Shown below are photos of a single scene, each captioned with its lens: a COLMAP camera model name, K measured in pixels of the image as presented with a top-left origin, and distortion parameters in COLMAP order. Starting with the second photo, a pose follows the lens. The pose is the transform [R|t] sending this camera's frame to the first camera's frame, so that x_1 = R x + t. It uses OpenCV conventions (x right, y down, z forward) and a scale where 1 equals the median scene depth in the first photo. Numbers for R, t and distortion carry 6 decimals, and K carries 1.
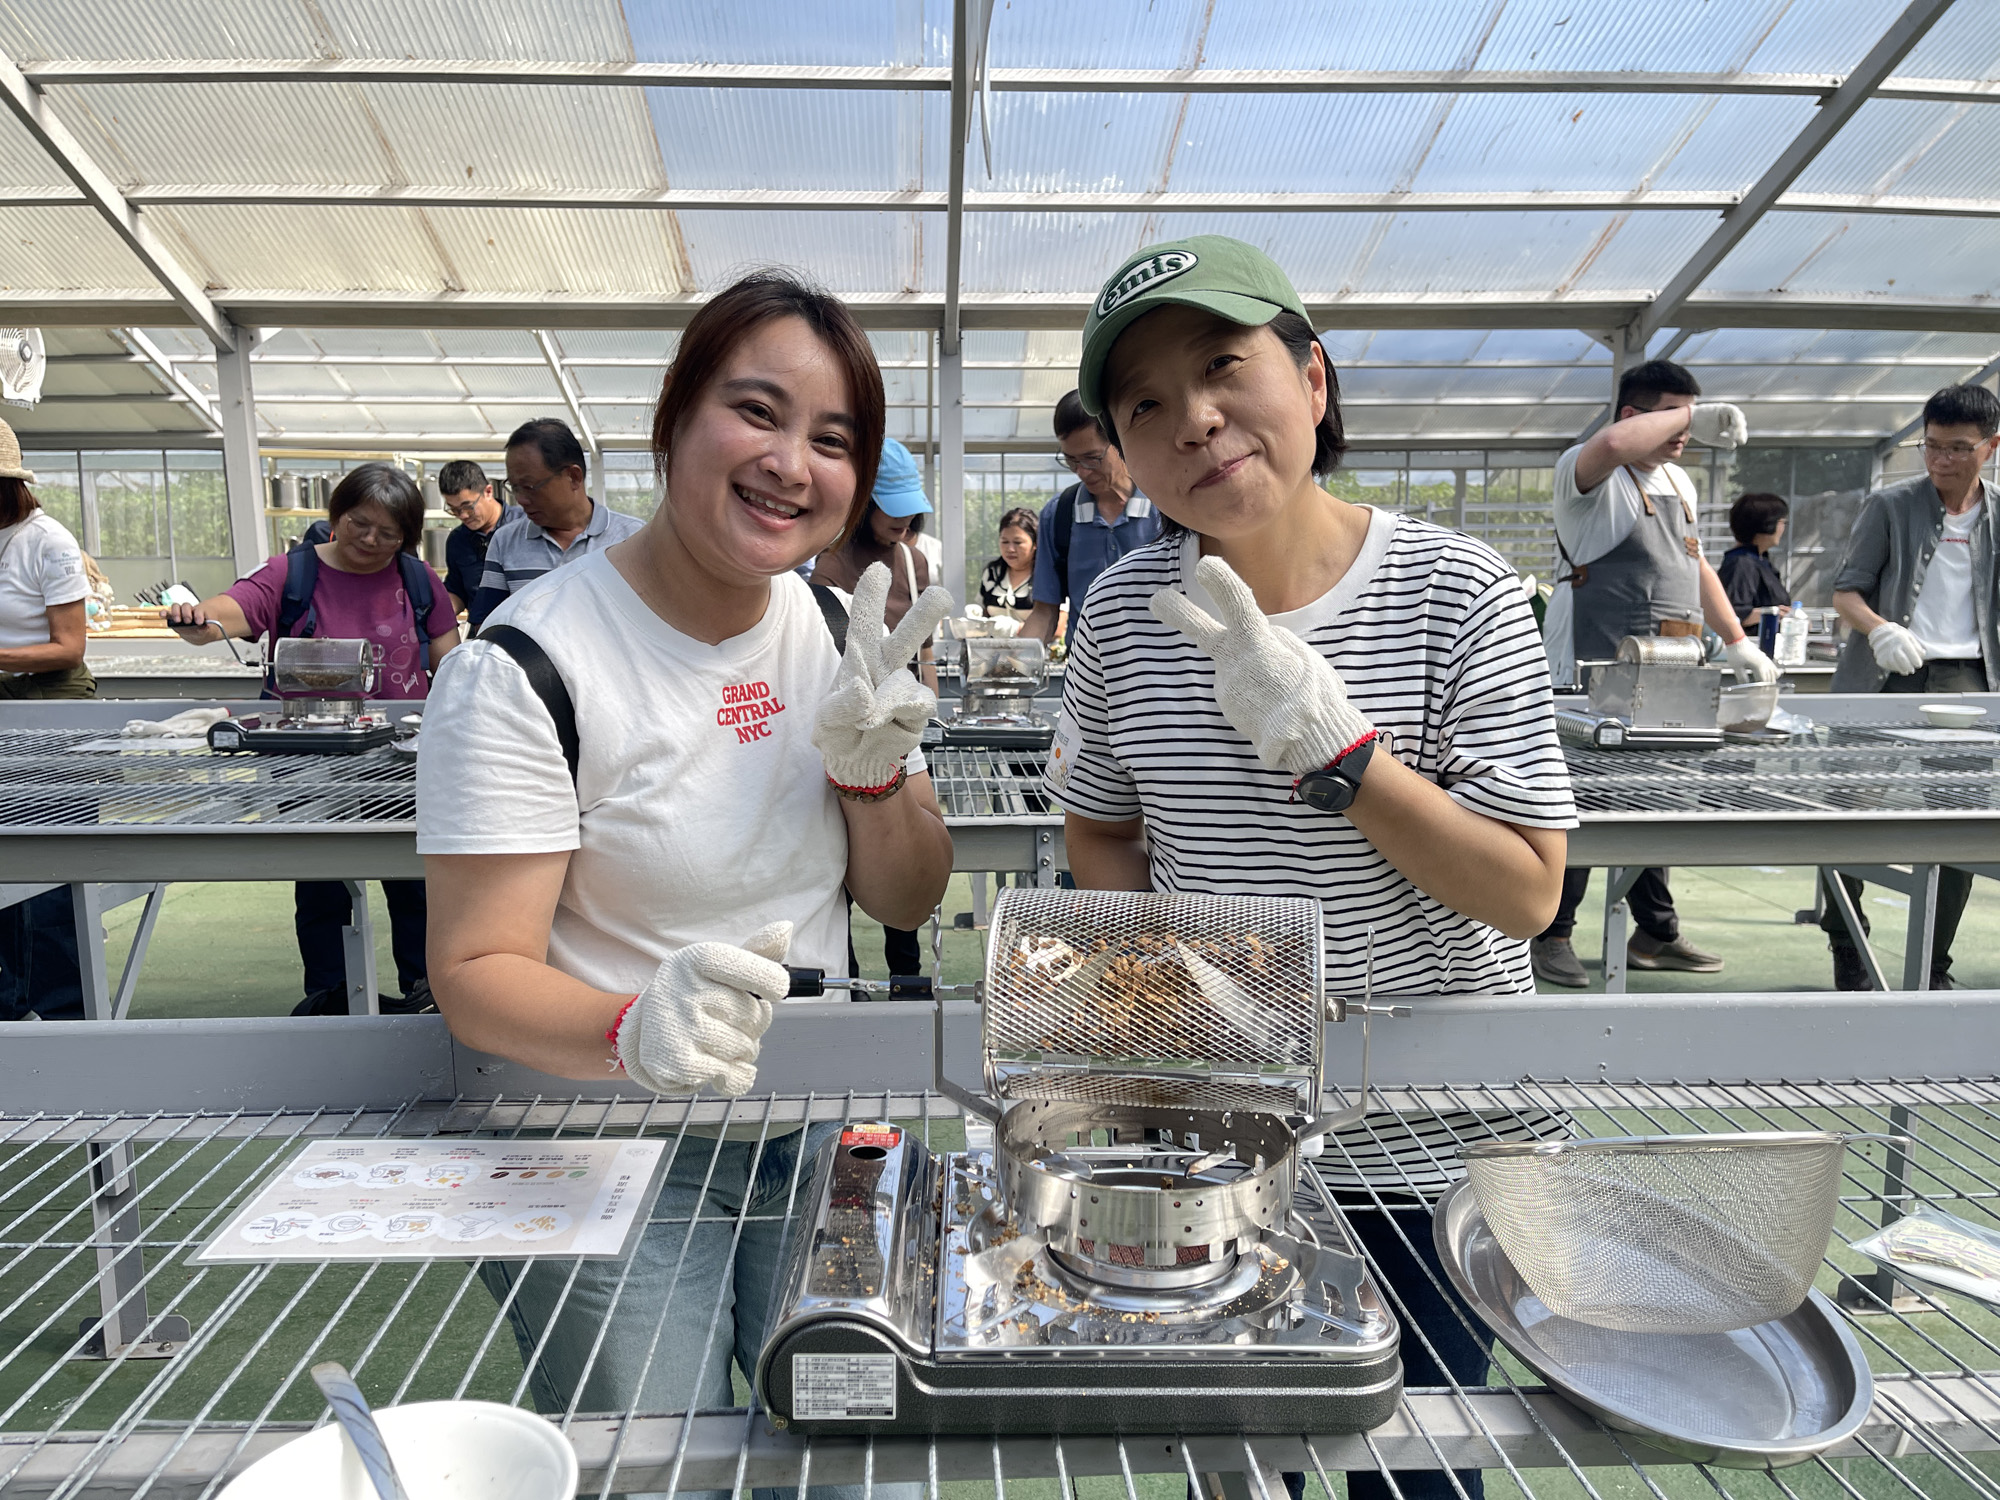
lens RADIAL K [[1497.6, 0, 997.7], [0, 1497.6, 754.4], [0, 0, 1]] dist [0.051447, -0.070251]
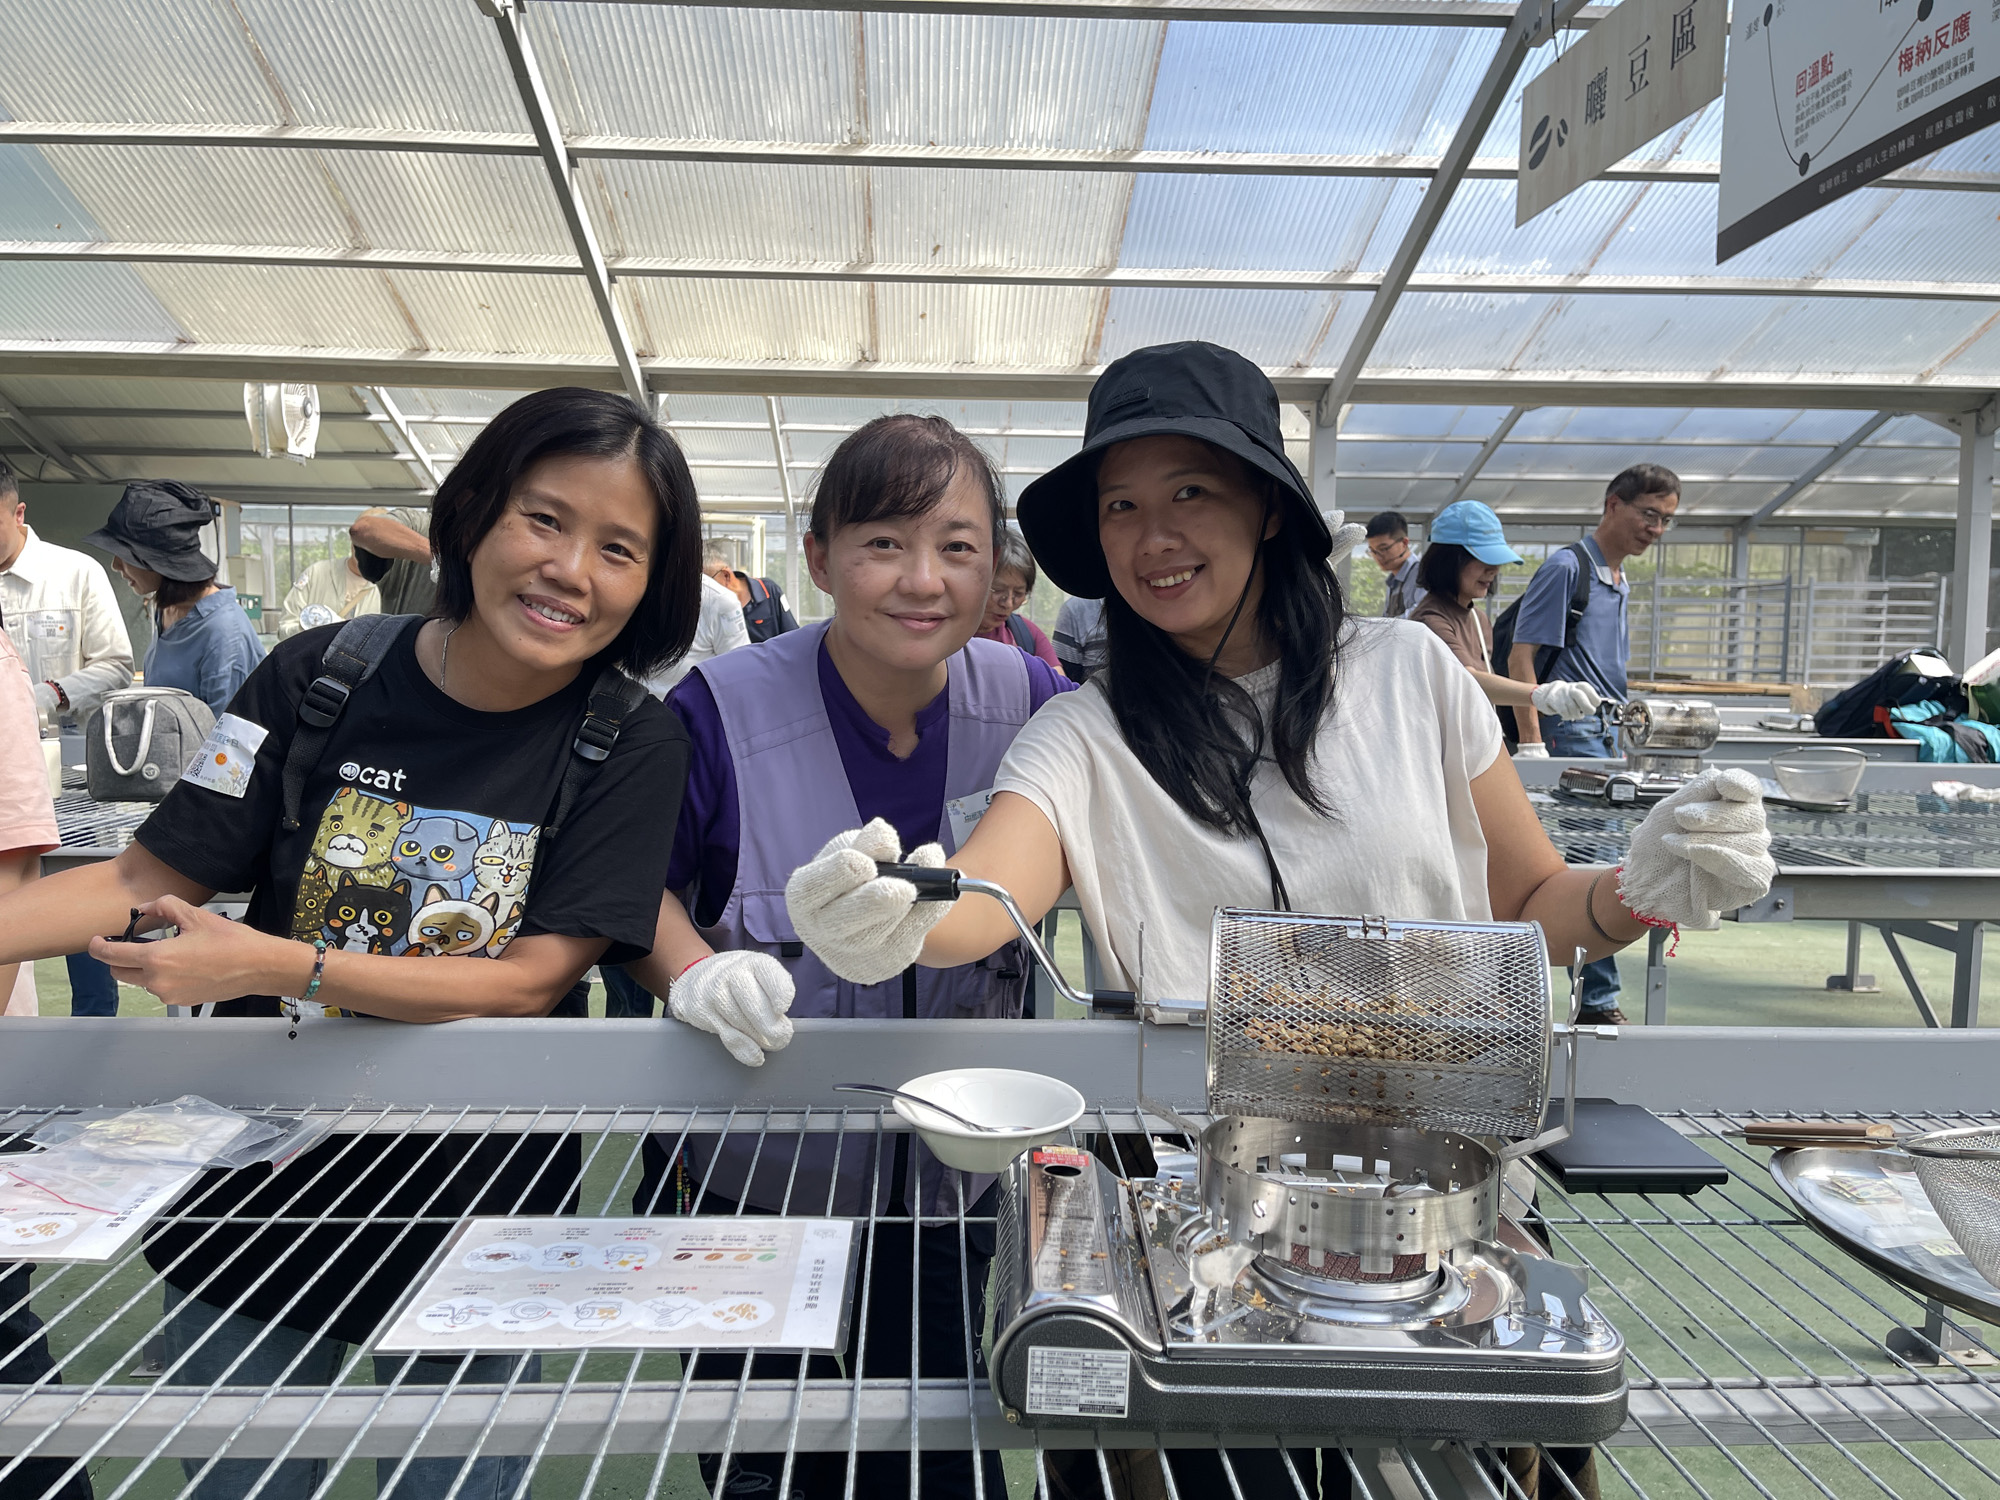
lens RADIAL K [[1497.6, 0, 992.4], [0, 1497.6, 749.3], [0, 0, 1]] dist [0.051447, -0.070251]
pose [[0.999801, 0.017644, -0.009269, -0.132532], [-0.018057, 0.998751, -0.046595, 0.004012], [0.008435, 0.046753, 0.998871, -0.012466]]
